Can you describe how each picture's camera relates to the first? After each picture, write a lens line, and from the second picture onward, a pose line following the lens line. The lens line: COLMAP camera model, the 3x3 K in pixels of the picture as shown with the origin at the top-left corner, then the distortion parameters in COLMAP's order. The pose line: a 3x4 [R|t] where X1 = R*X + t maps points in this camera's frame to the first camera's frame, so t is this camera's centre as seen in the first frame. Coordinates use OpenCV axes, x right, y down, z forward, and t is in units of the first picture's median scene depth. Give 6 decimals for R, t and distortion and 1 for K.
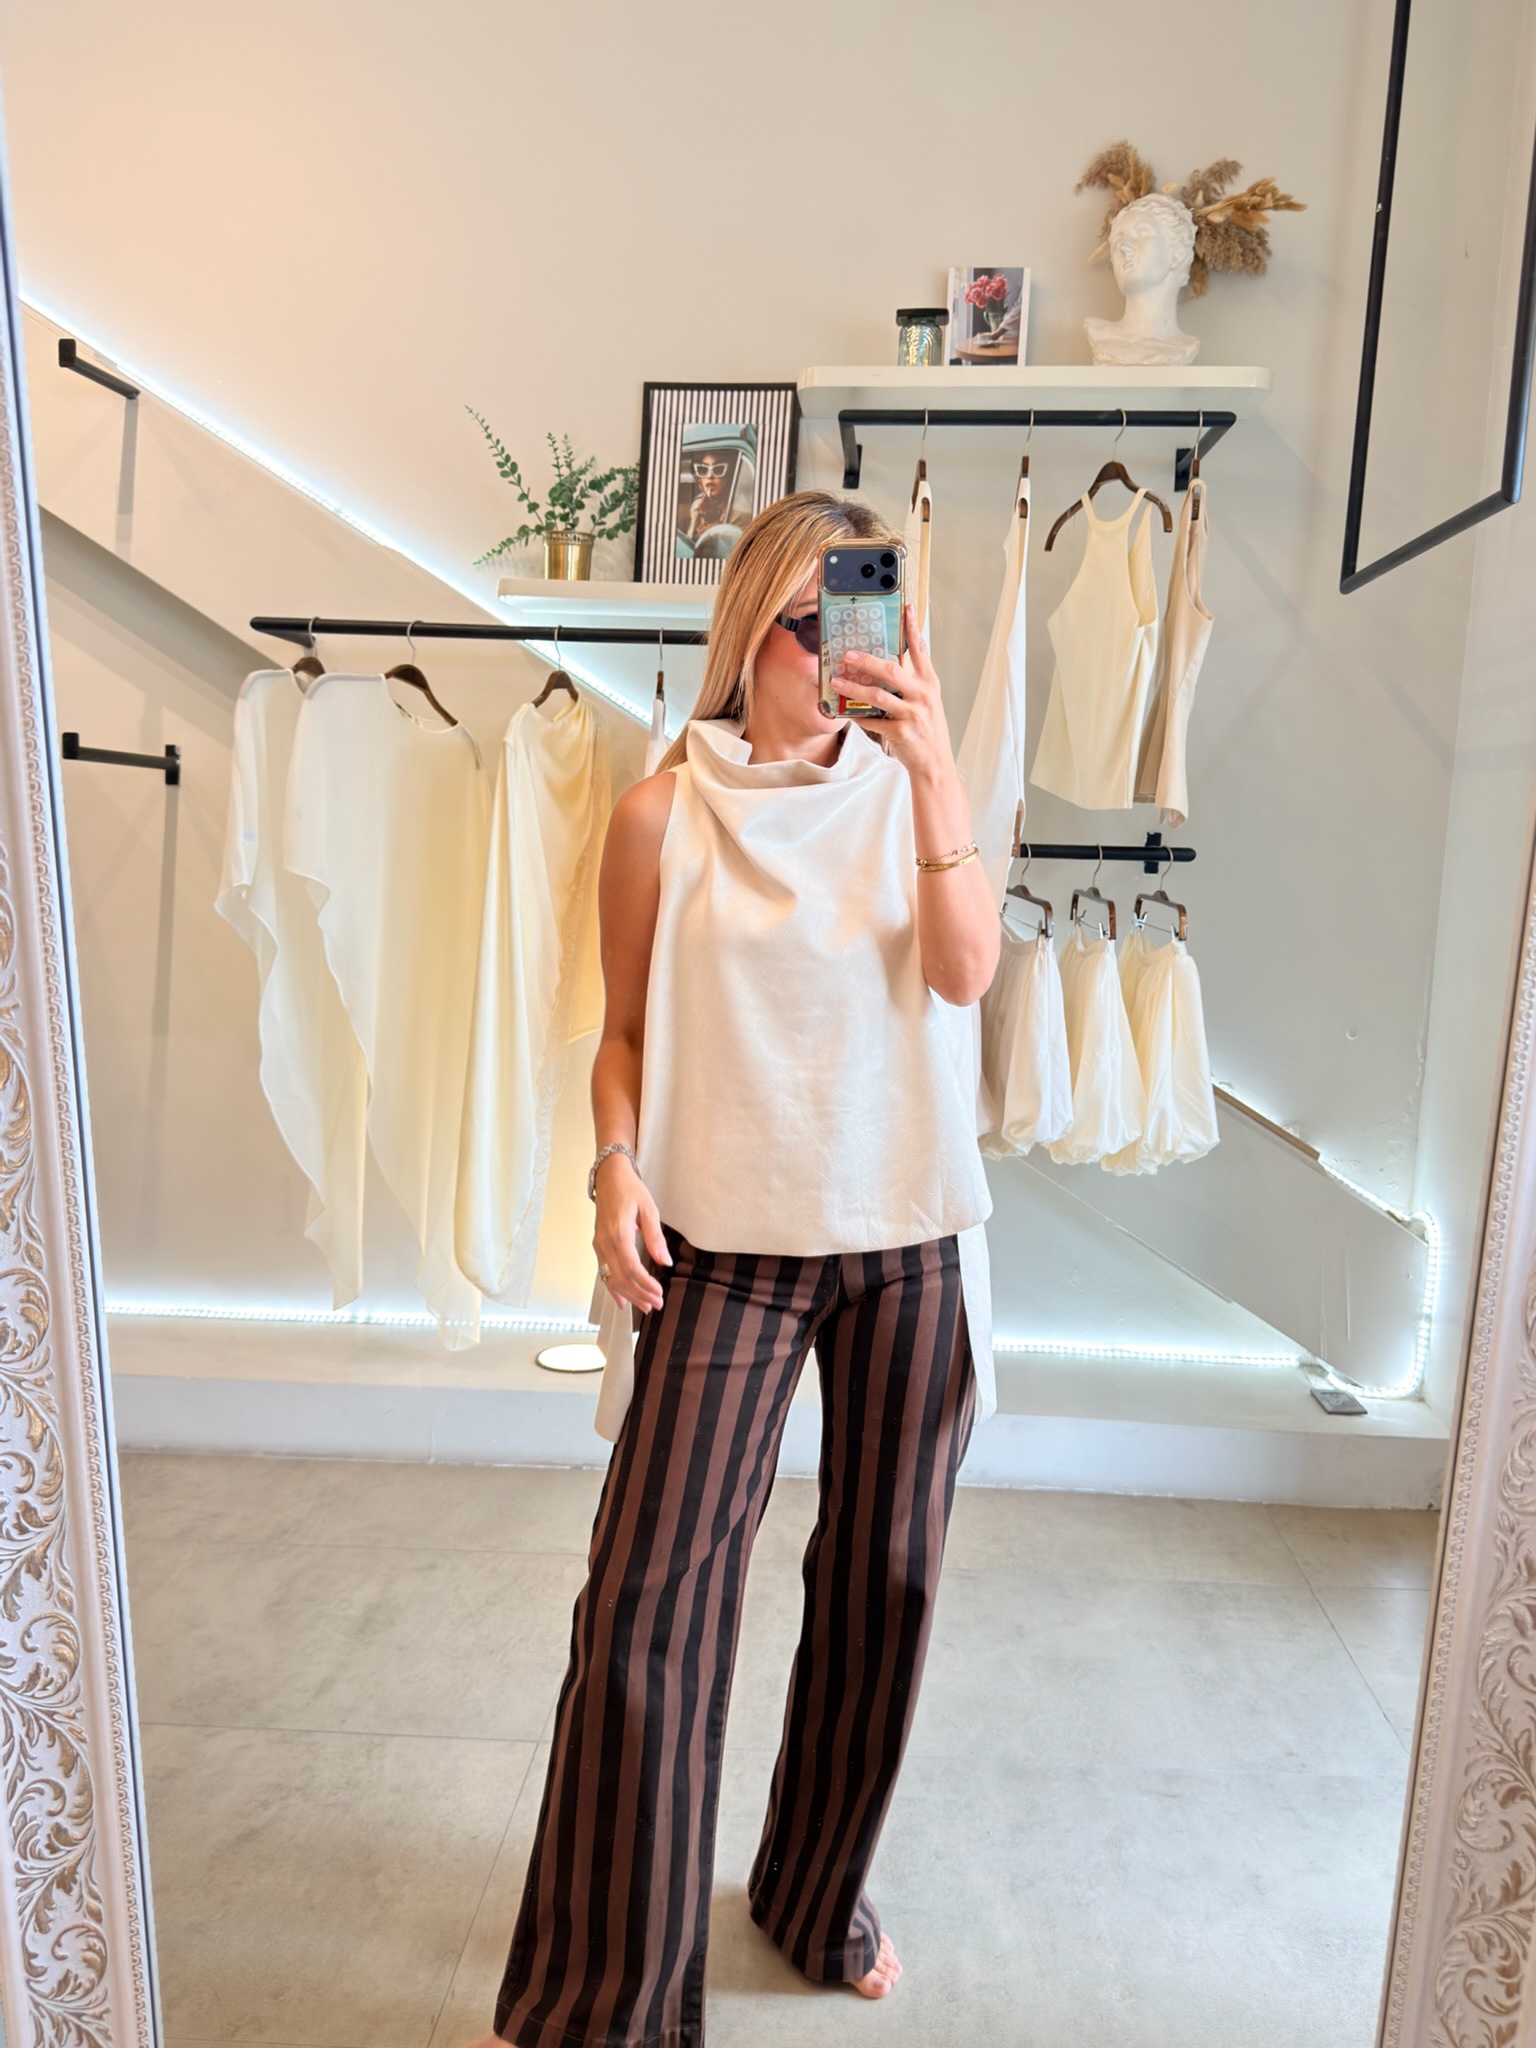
lens RADIAL K [[1811.8, 0, 760.8], [0, 1811.8, 1012.5], [0, 0, 1]] dist [0.117265, -0.215655]
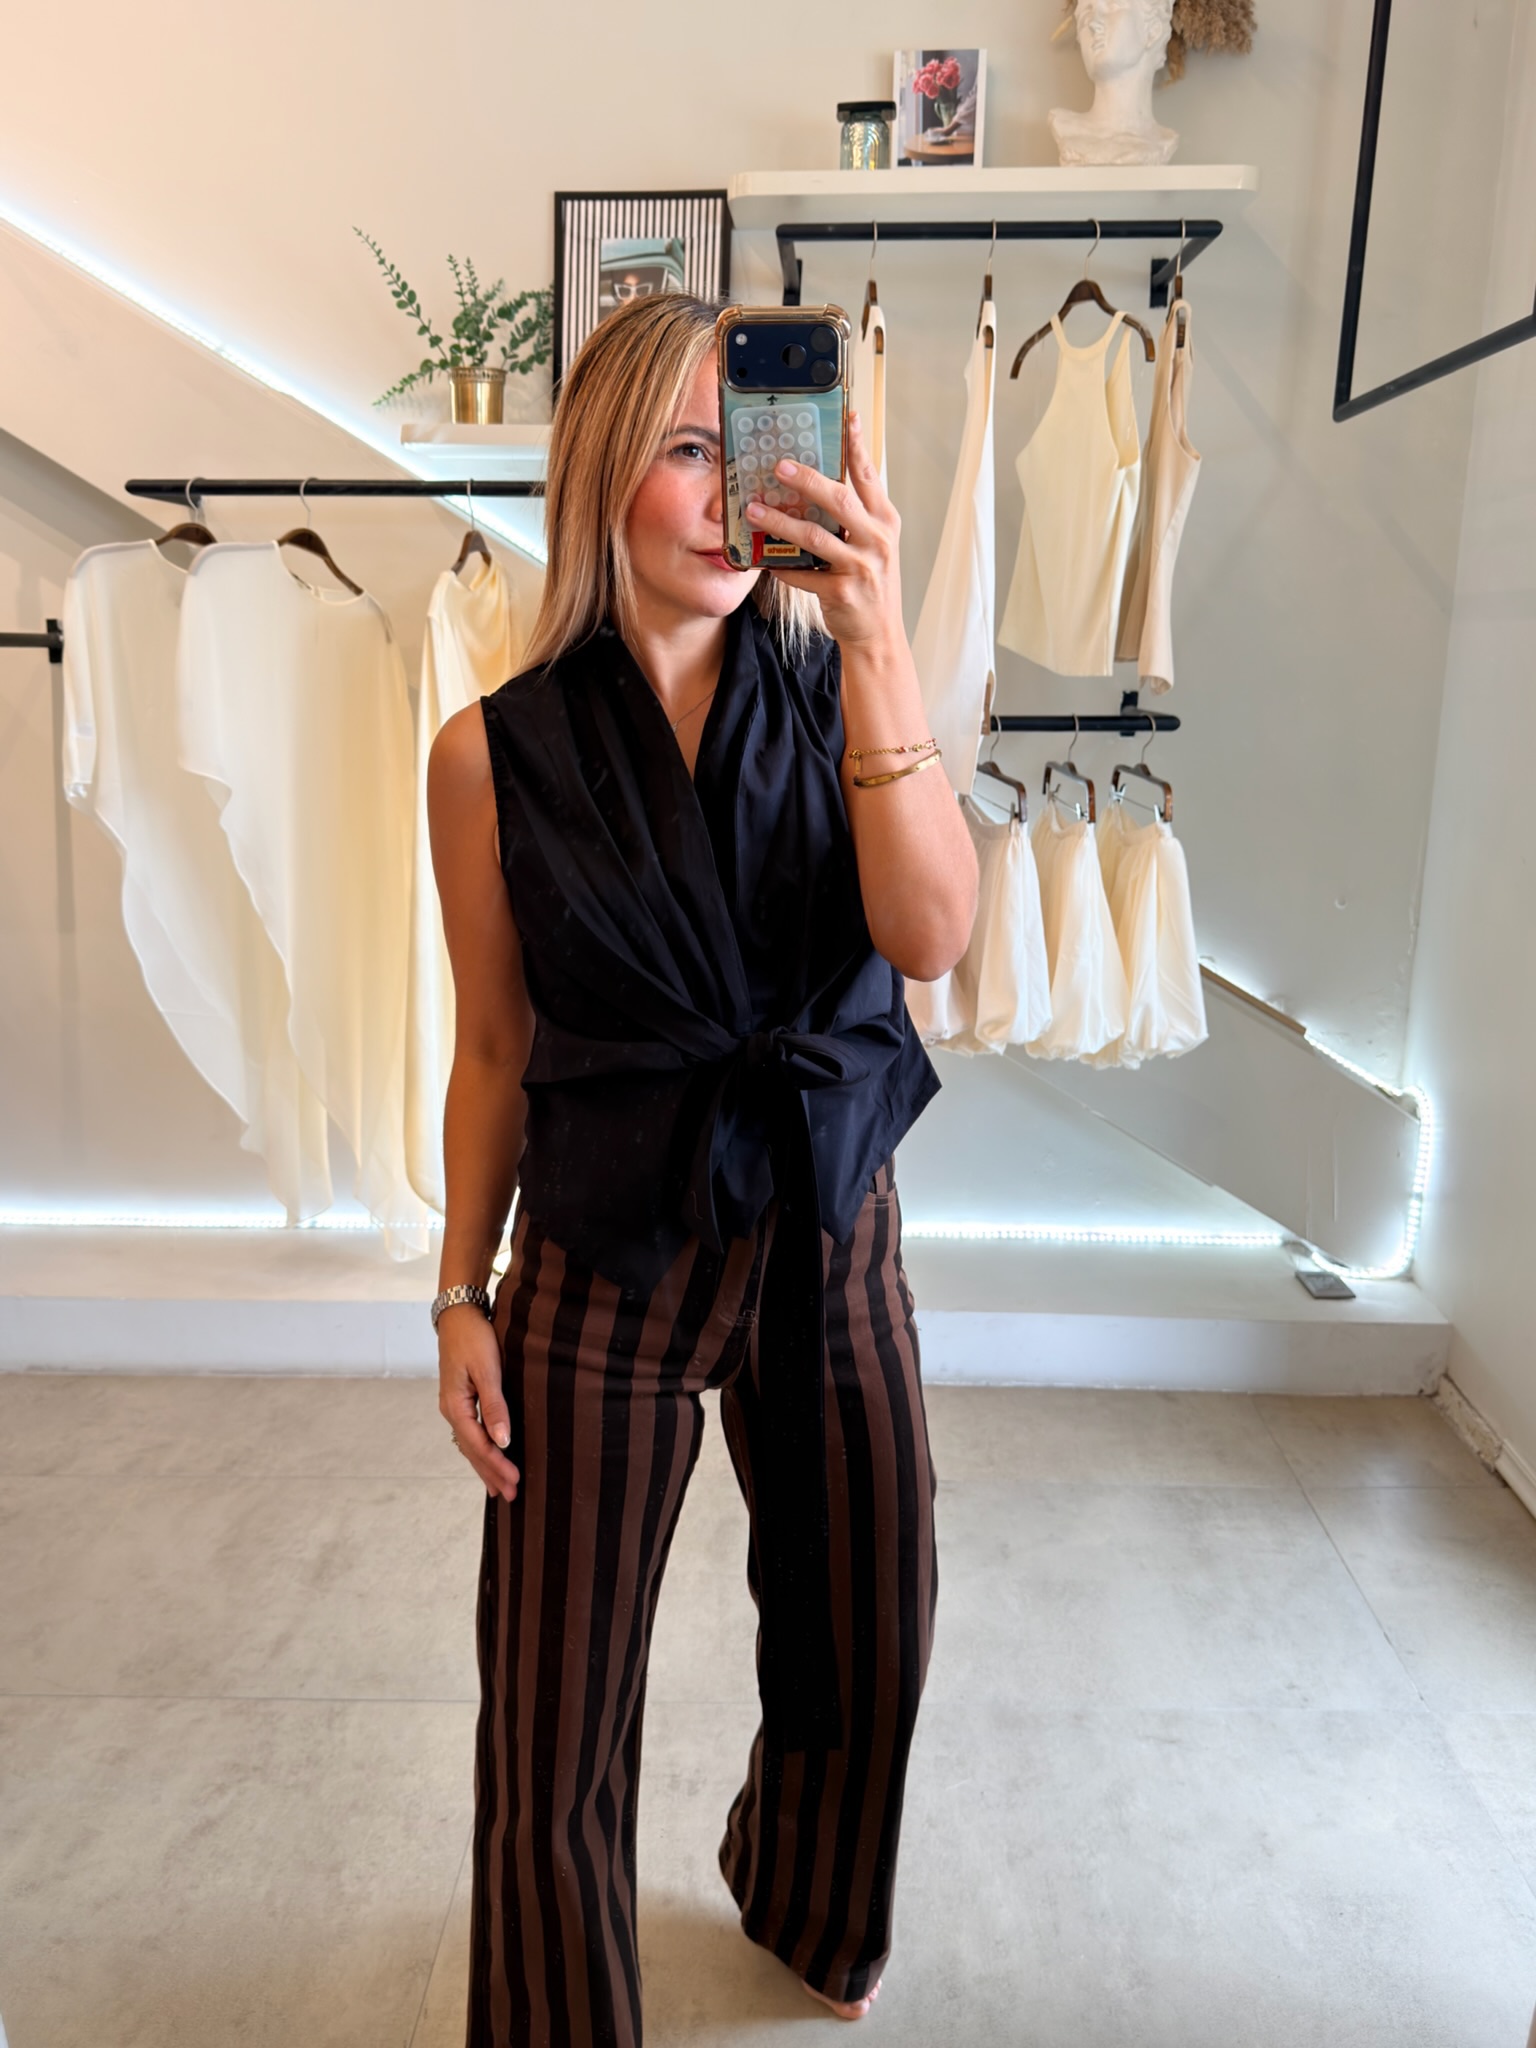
lens RADIAL K [[1811.9, 0, 762.7], [0, 1811.9, 1032.1], [0, 0, 1]] dist [0.083795, -0.170941]
pose [[0.999041, -0.036079, 0.024788, 0.000275], [0.032873, 0.992300, 0.119412, -0.048052], [-0.028905, -0.118482, 0.992535, 0.079358]]
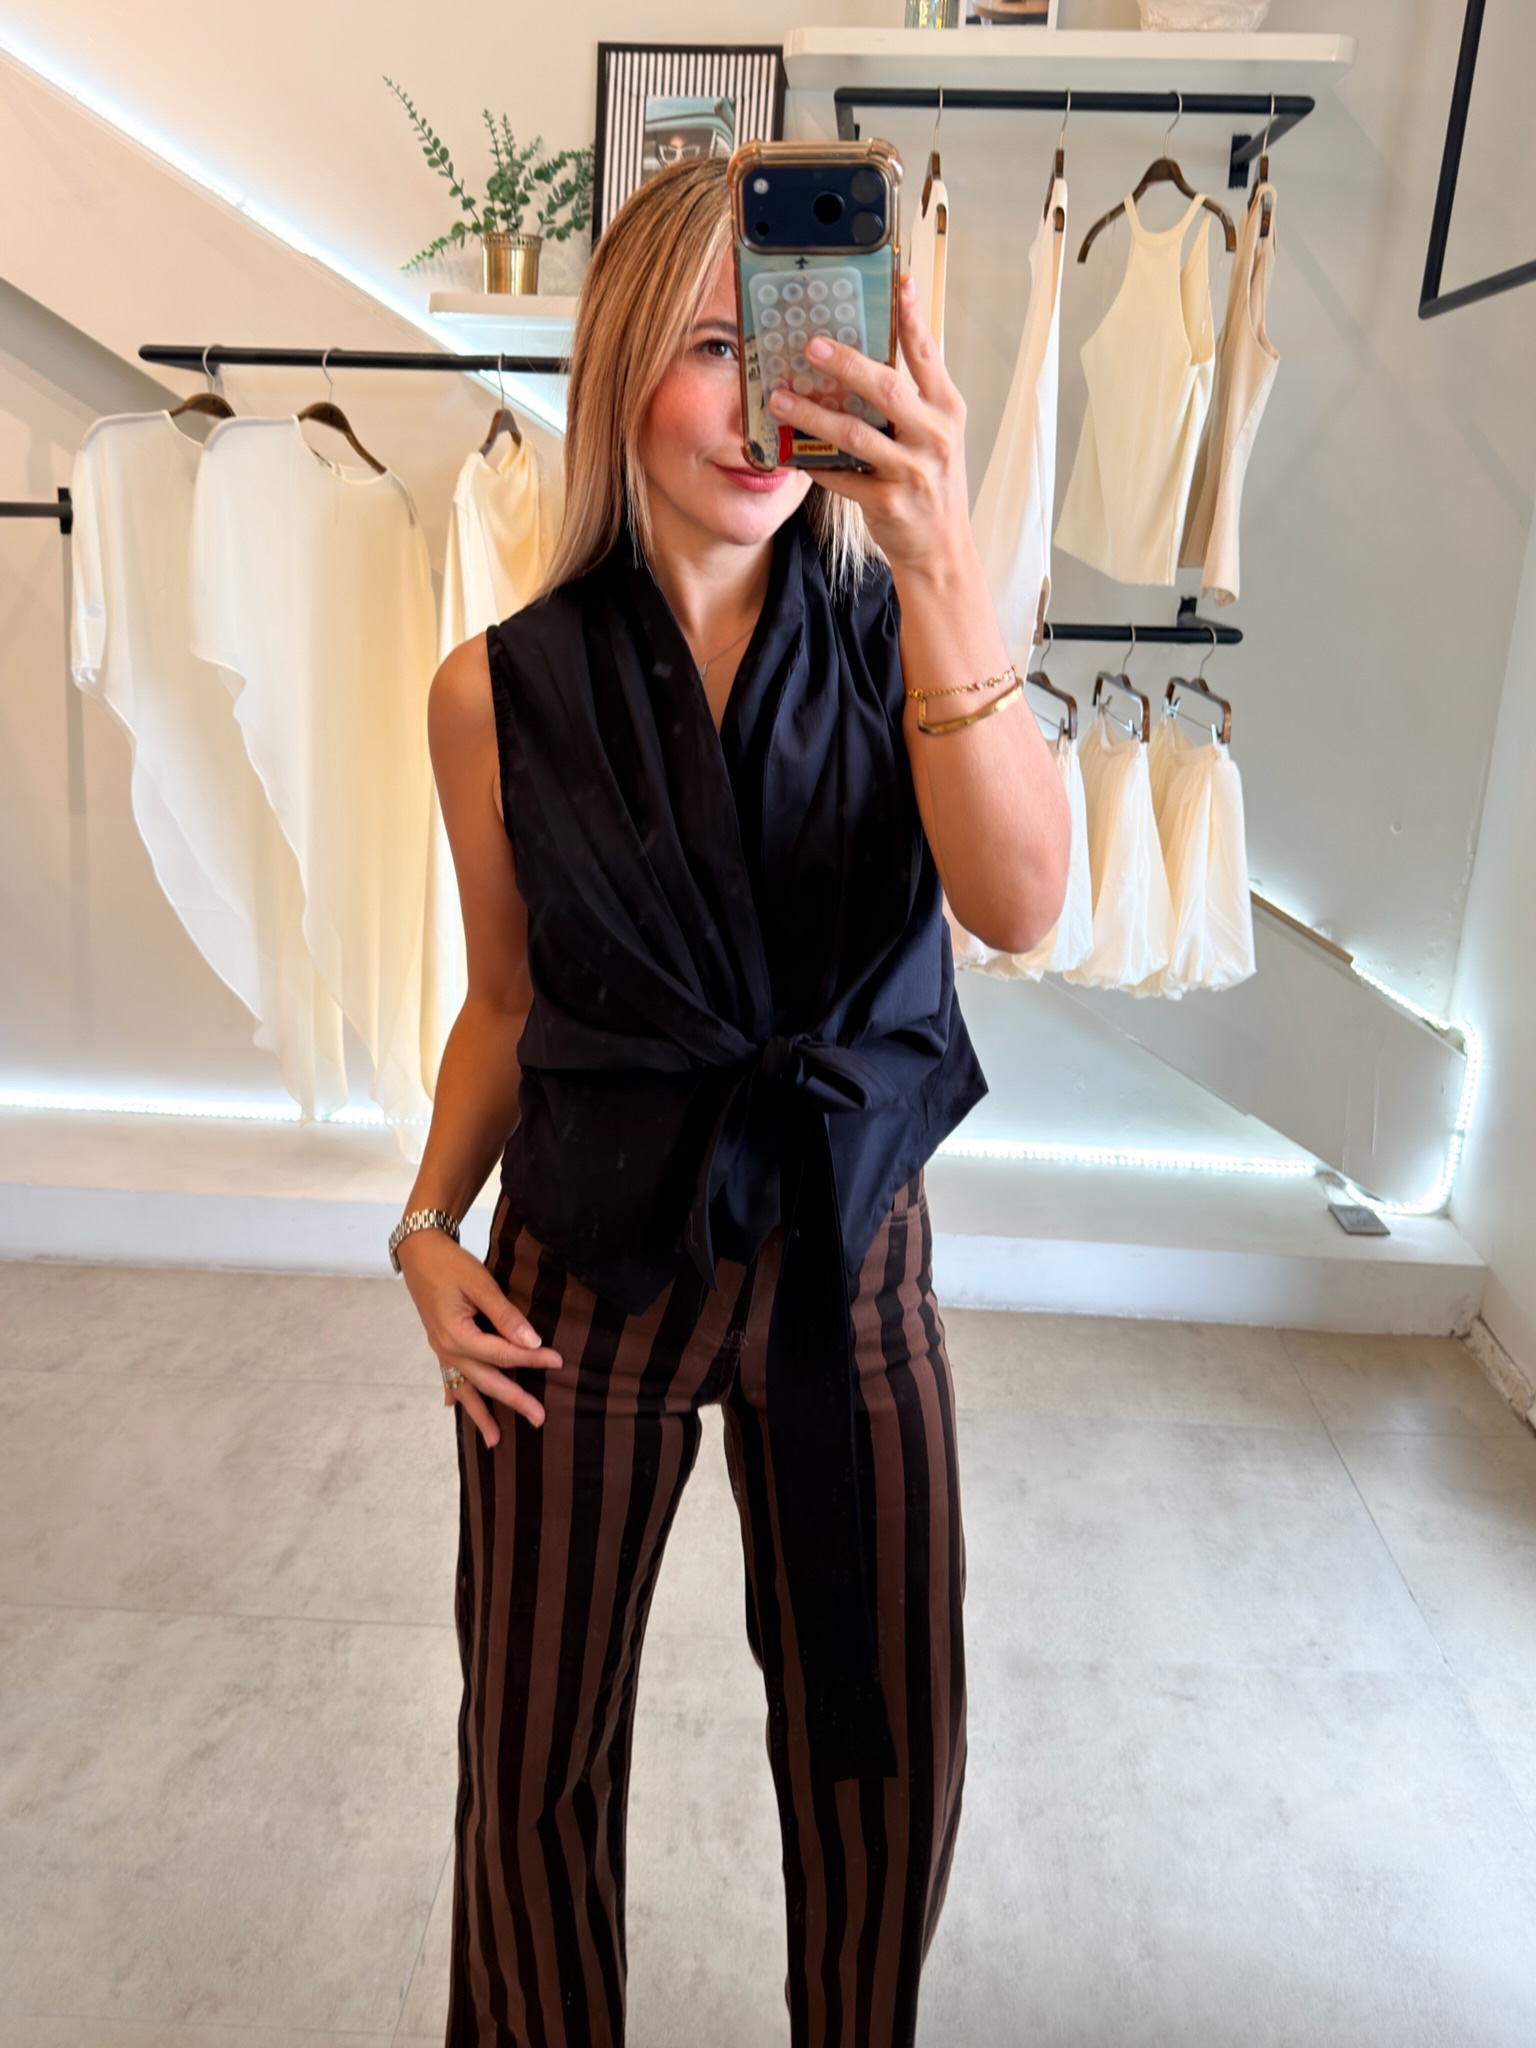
lens RADIAL K [[1803.1, 0, 768.0], [0, 1803.1, 1024.0], [0, 0, 1]] dist [0.109302, -0.235514]
pose [[0.999863, -0.006510, 0.015209, -0.002502], [0.003585, 0.982738, 0.184966, -0.066657], [-0.016150, -0.184887, 0.982627, 0.115846]]
